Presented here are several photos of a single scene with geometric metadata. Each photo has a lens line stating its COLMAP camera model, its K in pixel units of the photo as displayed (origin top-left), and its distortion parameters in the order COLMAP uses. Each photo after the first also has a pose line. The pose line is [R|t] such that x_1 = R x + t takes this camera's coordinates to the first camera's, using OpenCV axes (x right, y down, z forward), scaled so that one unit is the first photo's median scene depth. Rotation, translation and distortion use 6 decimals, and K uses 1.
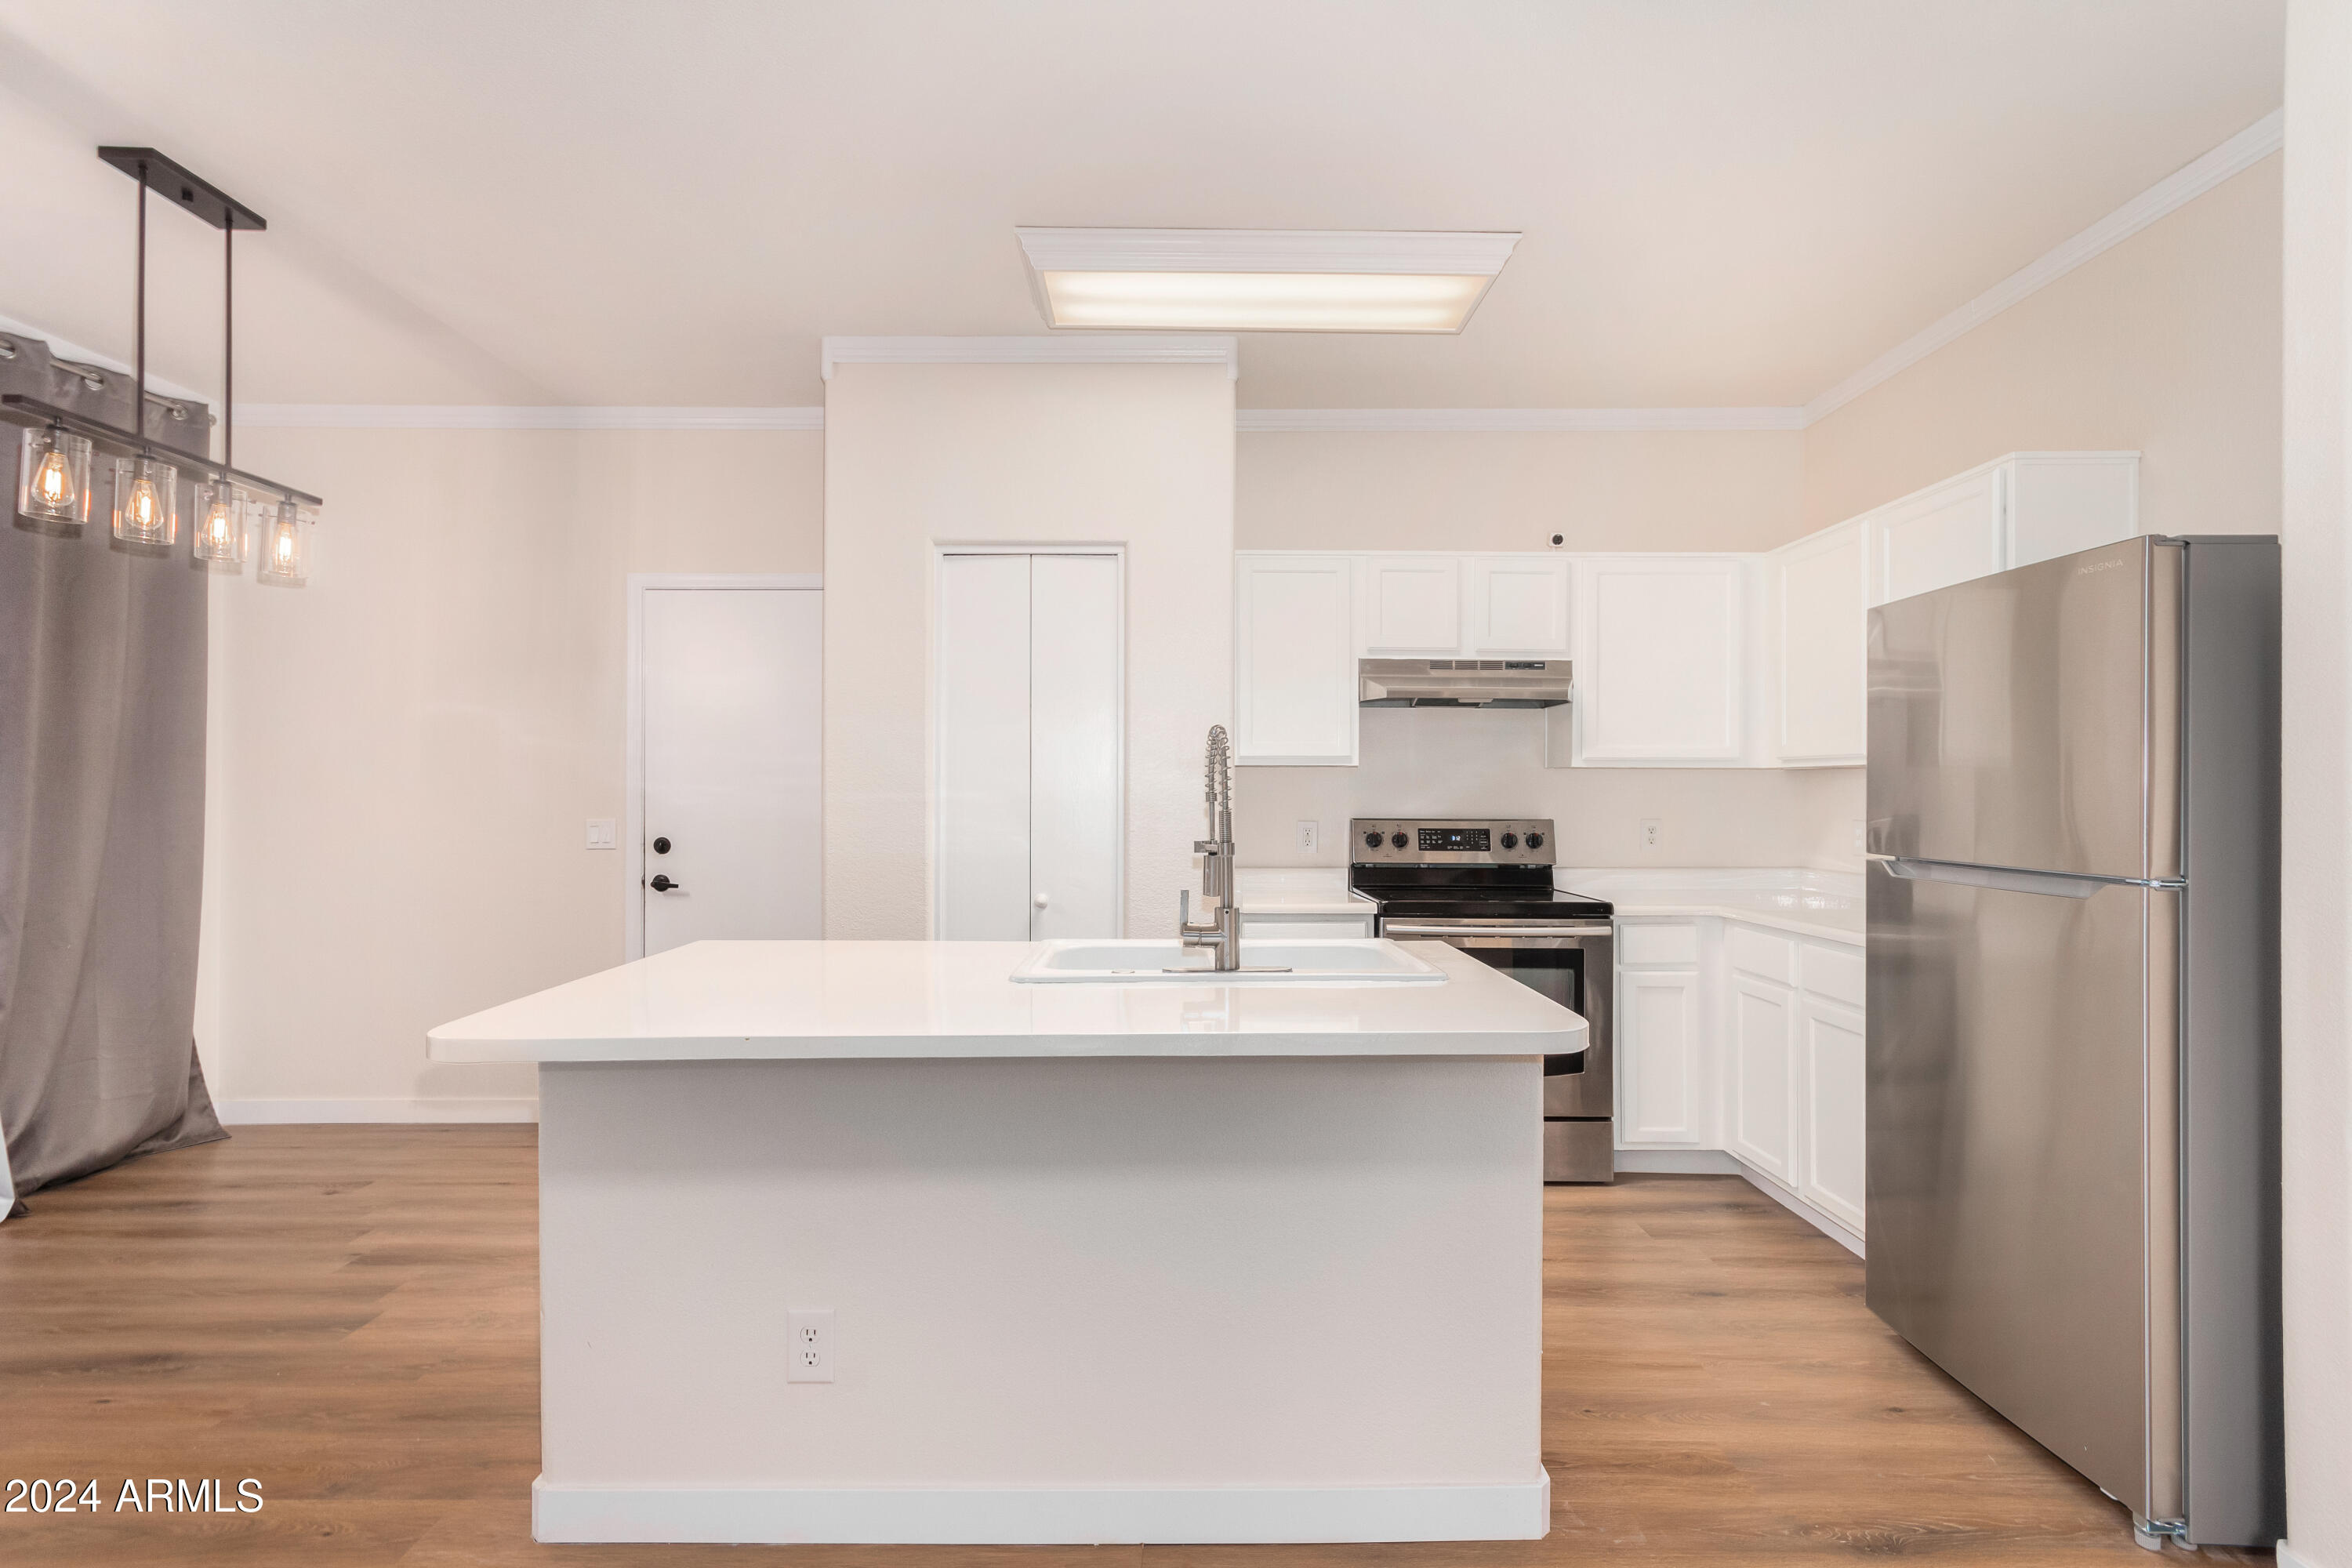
lens RADIAL K [[1095.2, 0, 1187.1], [0, 1095.2, 778.7], [0, 0, 1]] dist [0.009402, -0.001368]
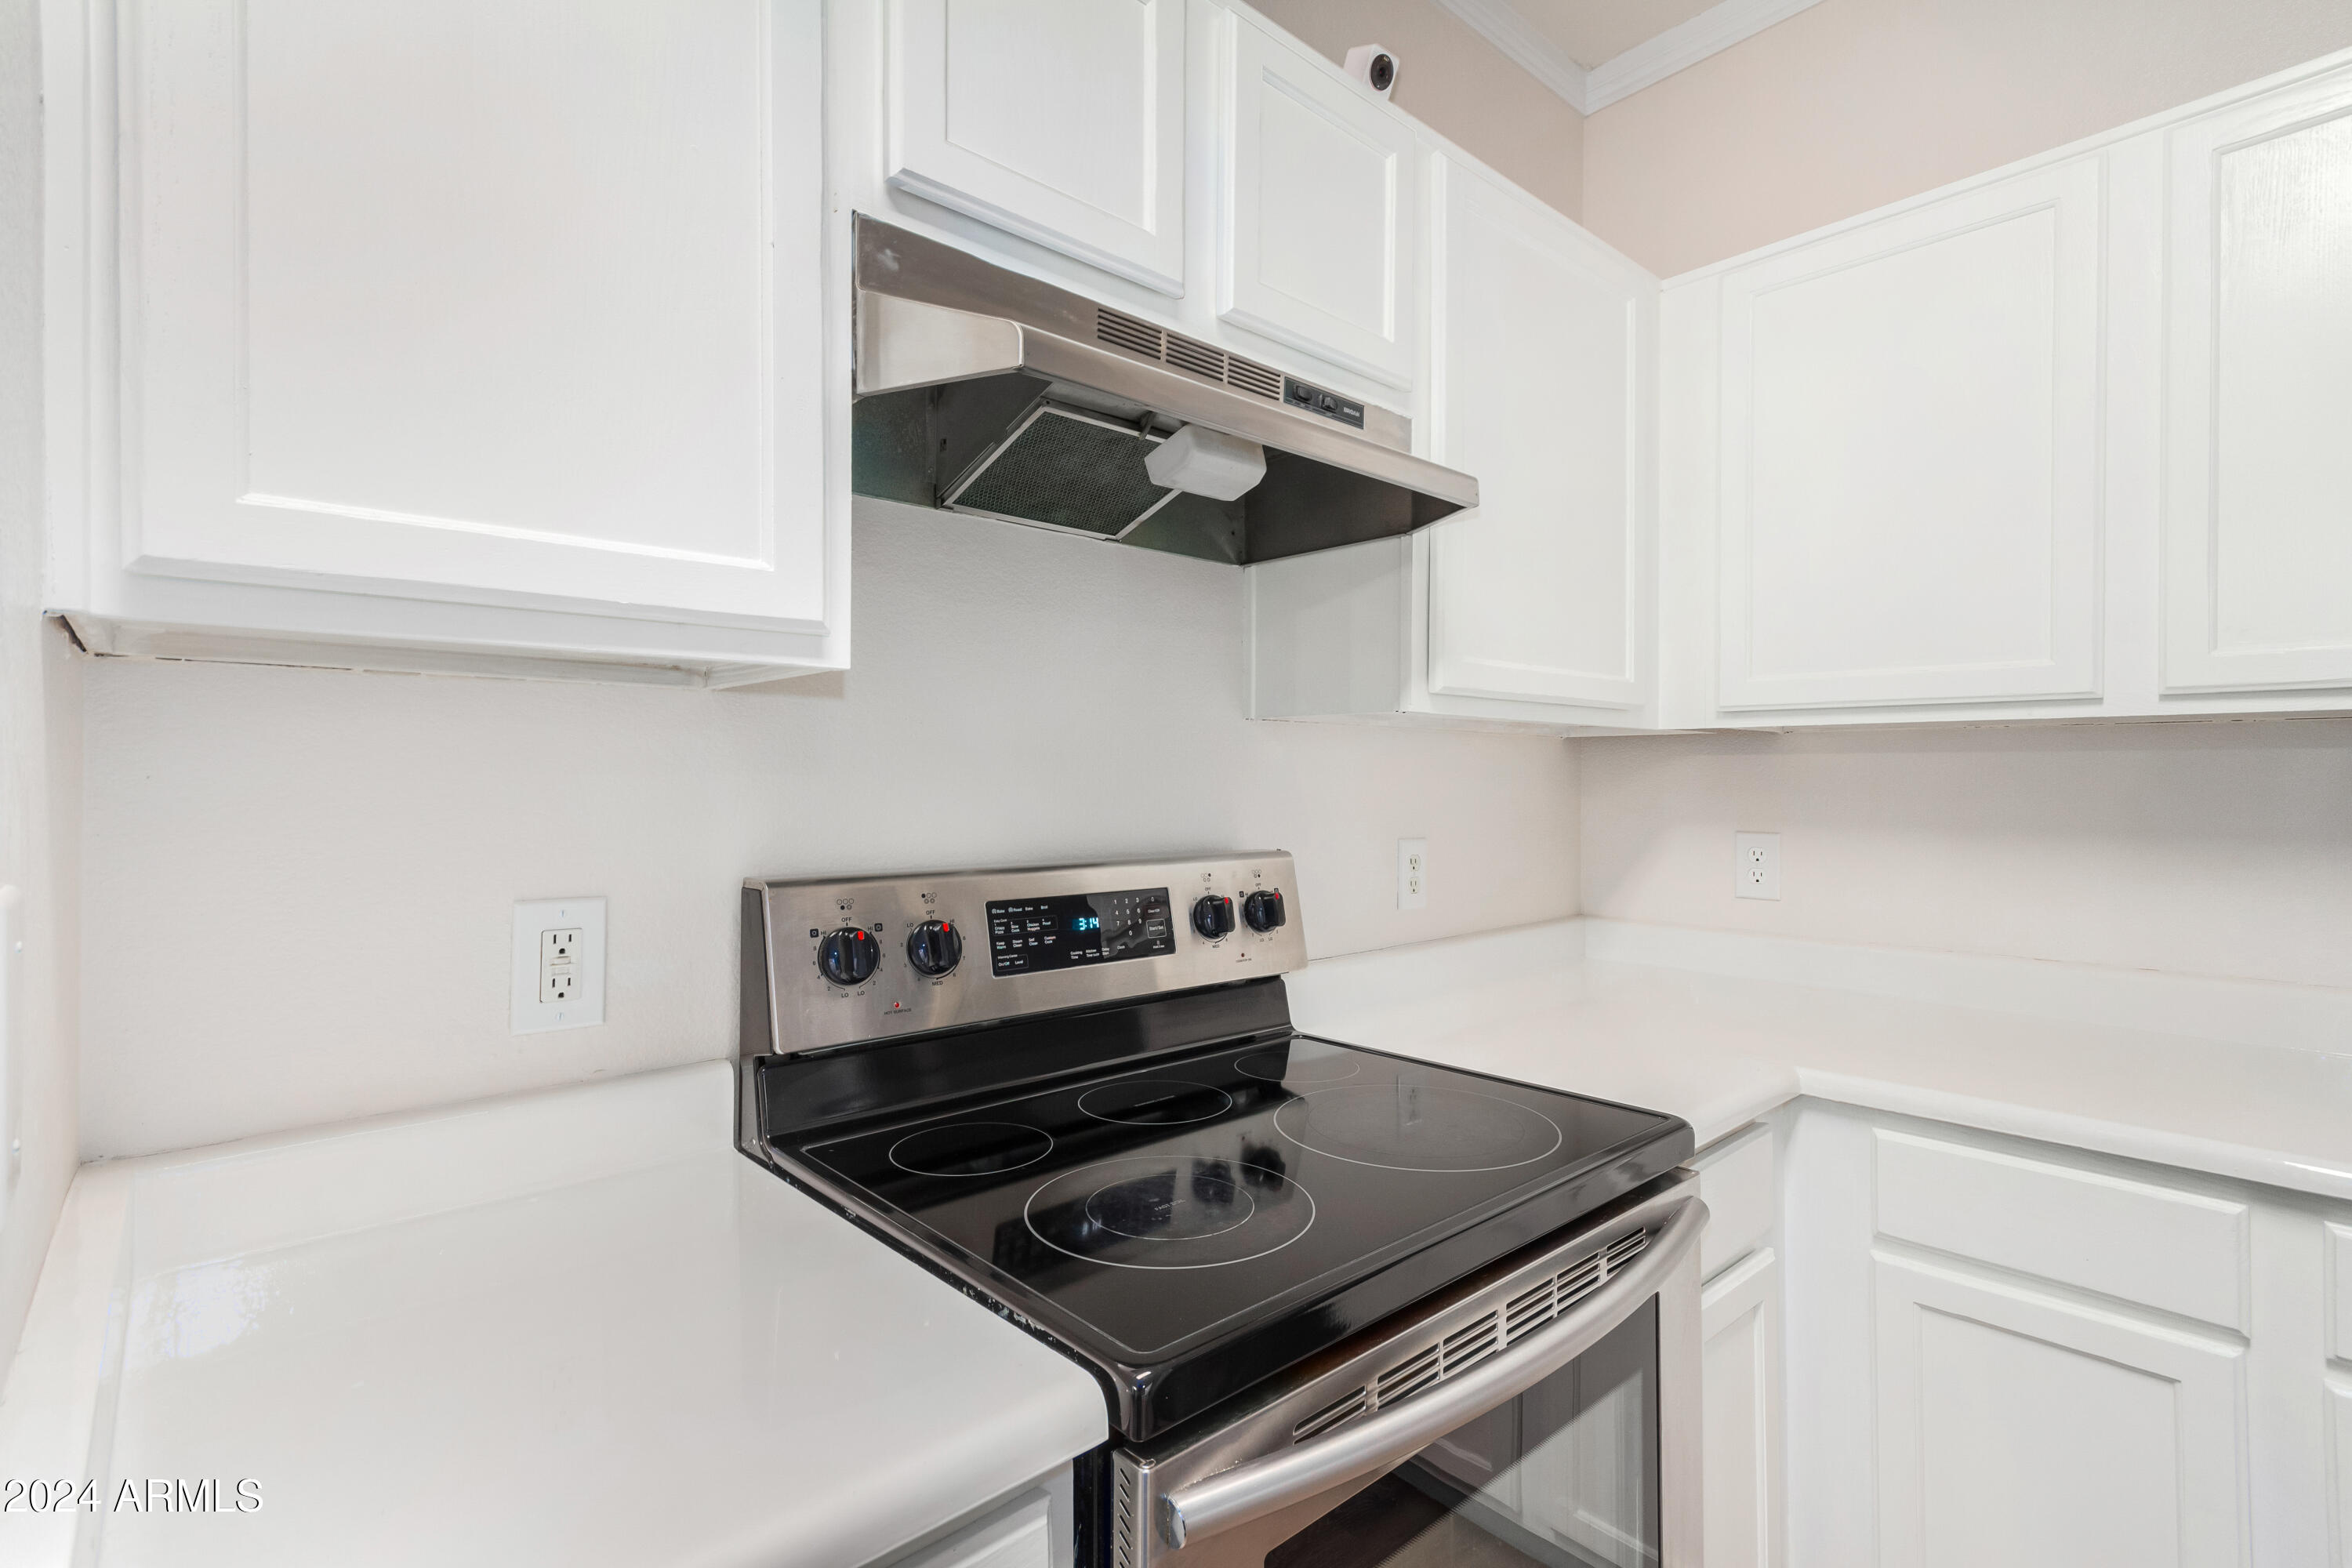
lens RADIAL K [[1095.2, 0, 1191.5], [0, 1095.2, 777.8], [0, 0, 1]] dist [0.009402, -0.001368]
pose [[0.741766, -0.000736, 0.670658, 0.053041], [-0.009495, 0.999888, 0.011598, 0.007694], [-0.670592, -0.014971, 0.741676, 0.778734]]
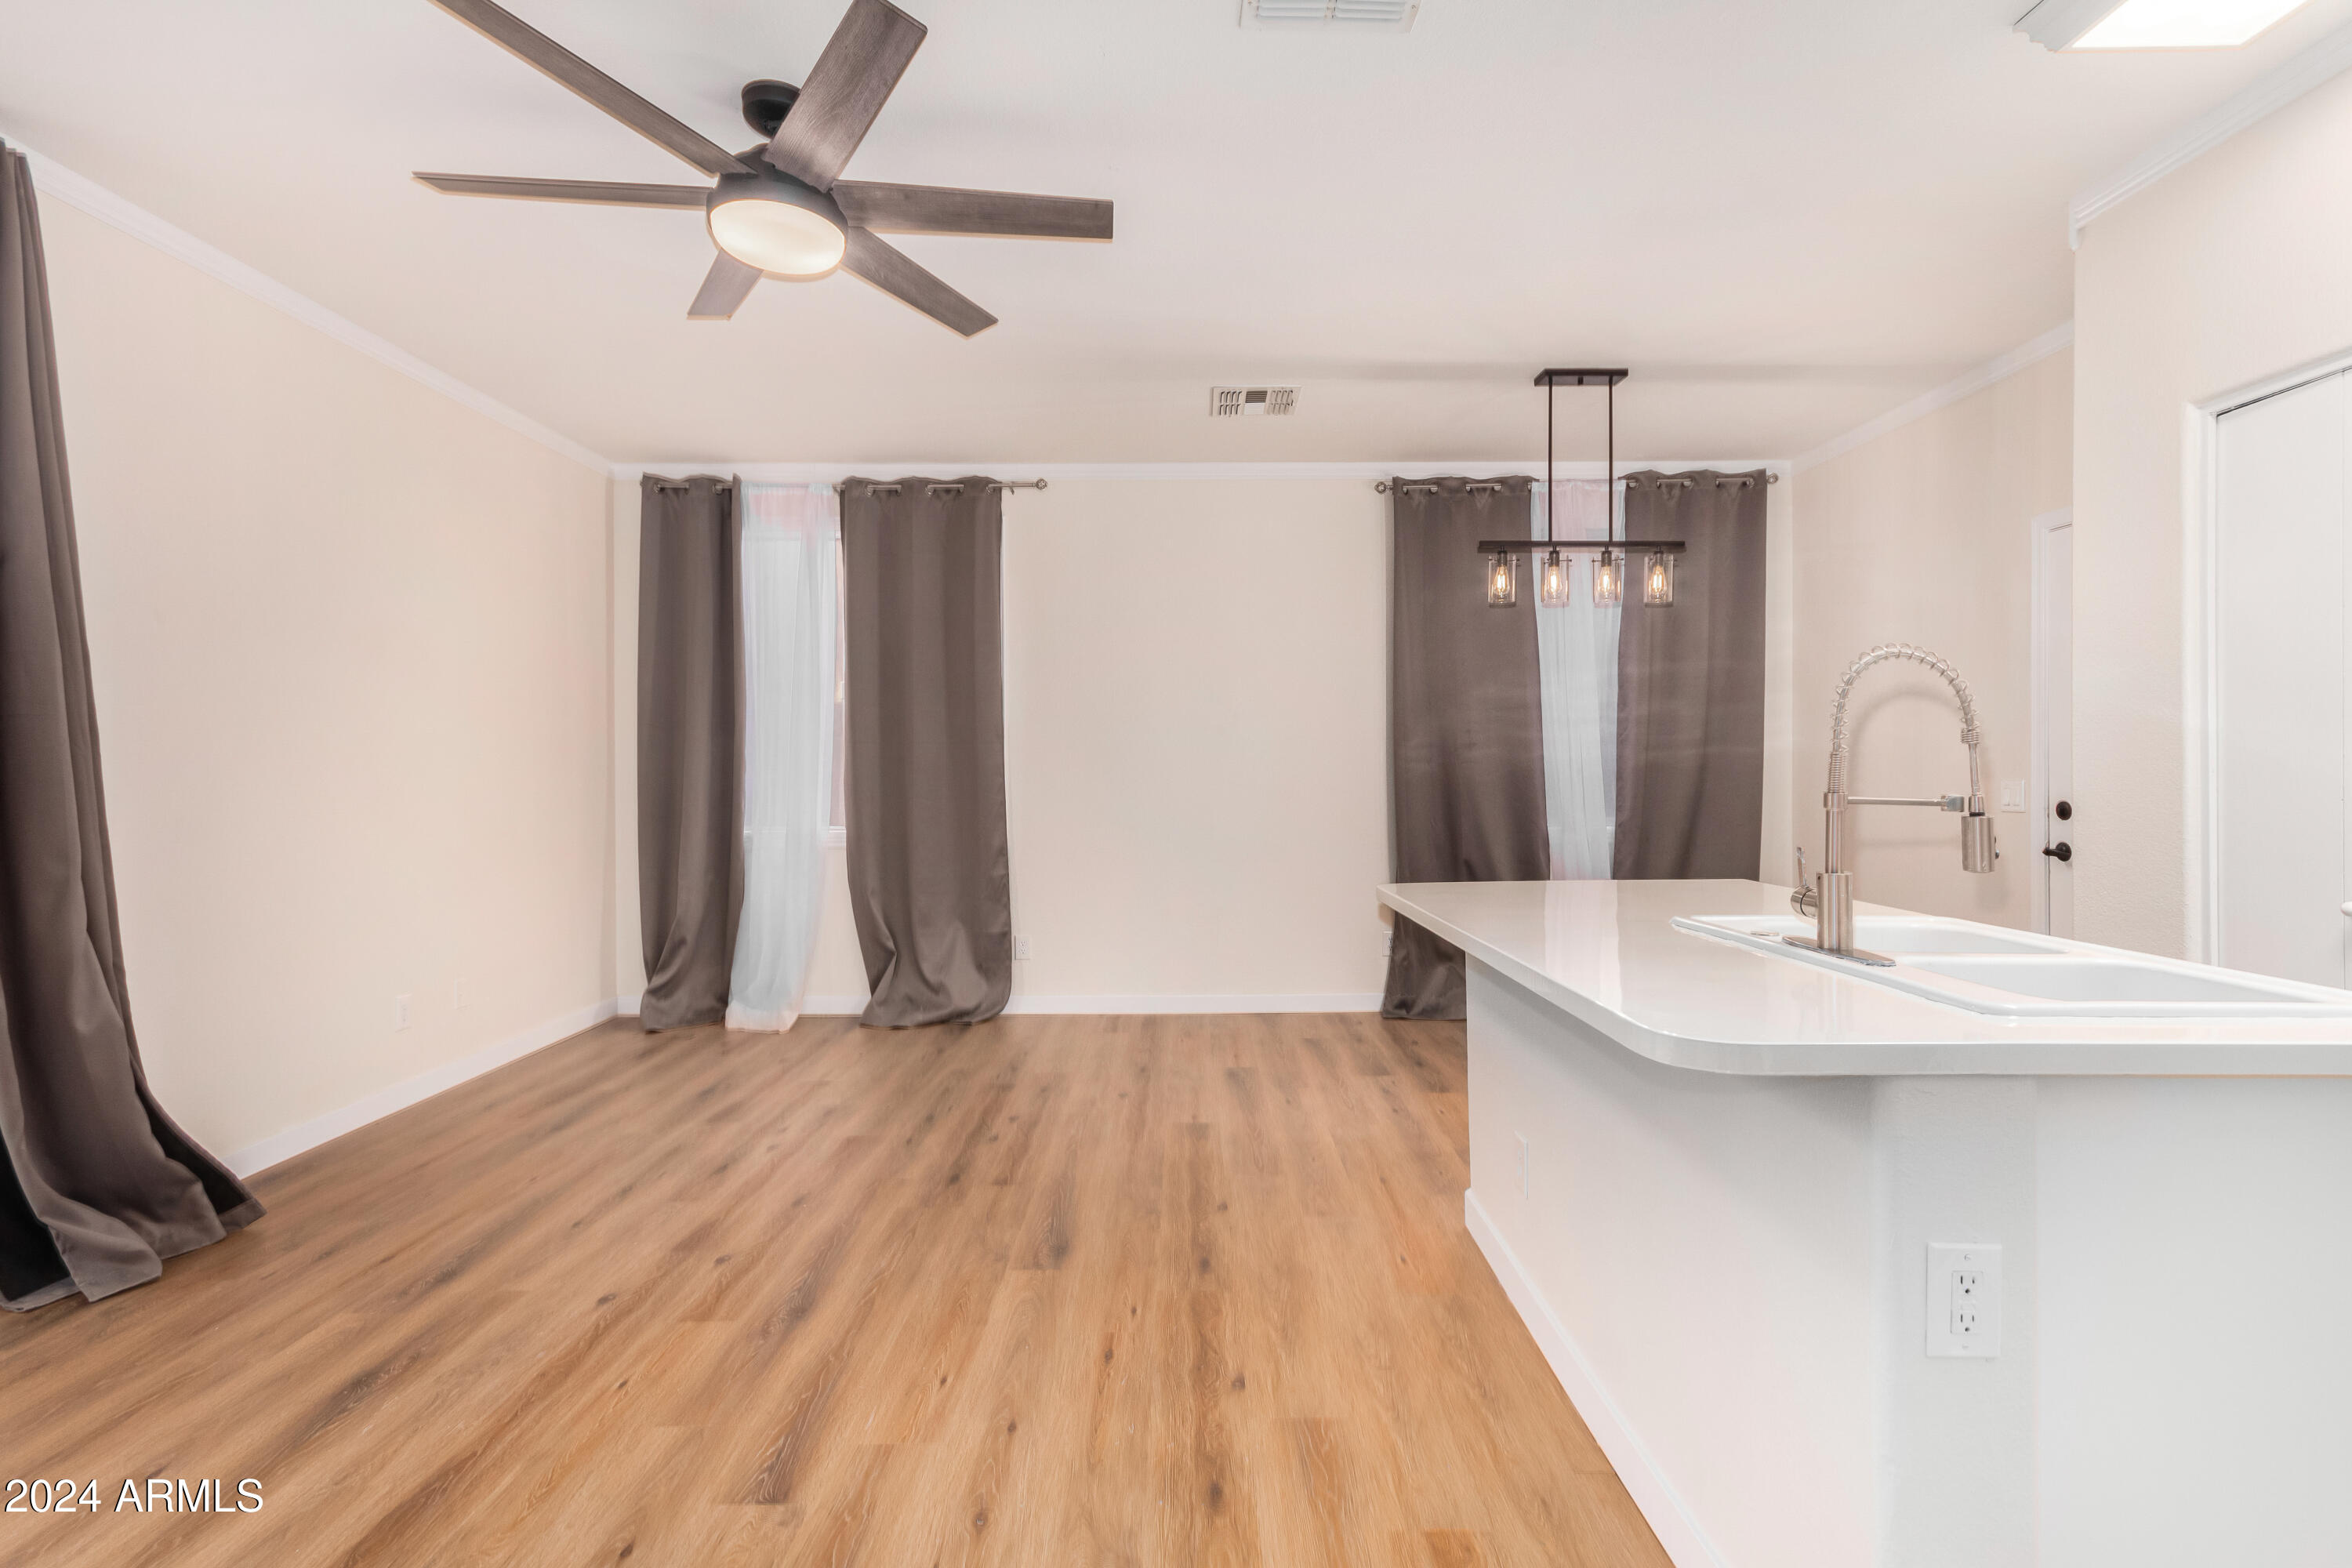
lens RADIAL K [[1095.2, 0, 1181.1], [0, 1095.2, 776.2], [0, 0, 1]] dist [0.009402, -0.001368]
pose [[0.002078, 0.002511, -0.999995, 0.469815], [0.016142, 0.999866, 0.002544, 0.019897], [0.999868, -0.016148, 0.002037, 0.288973]]
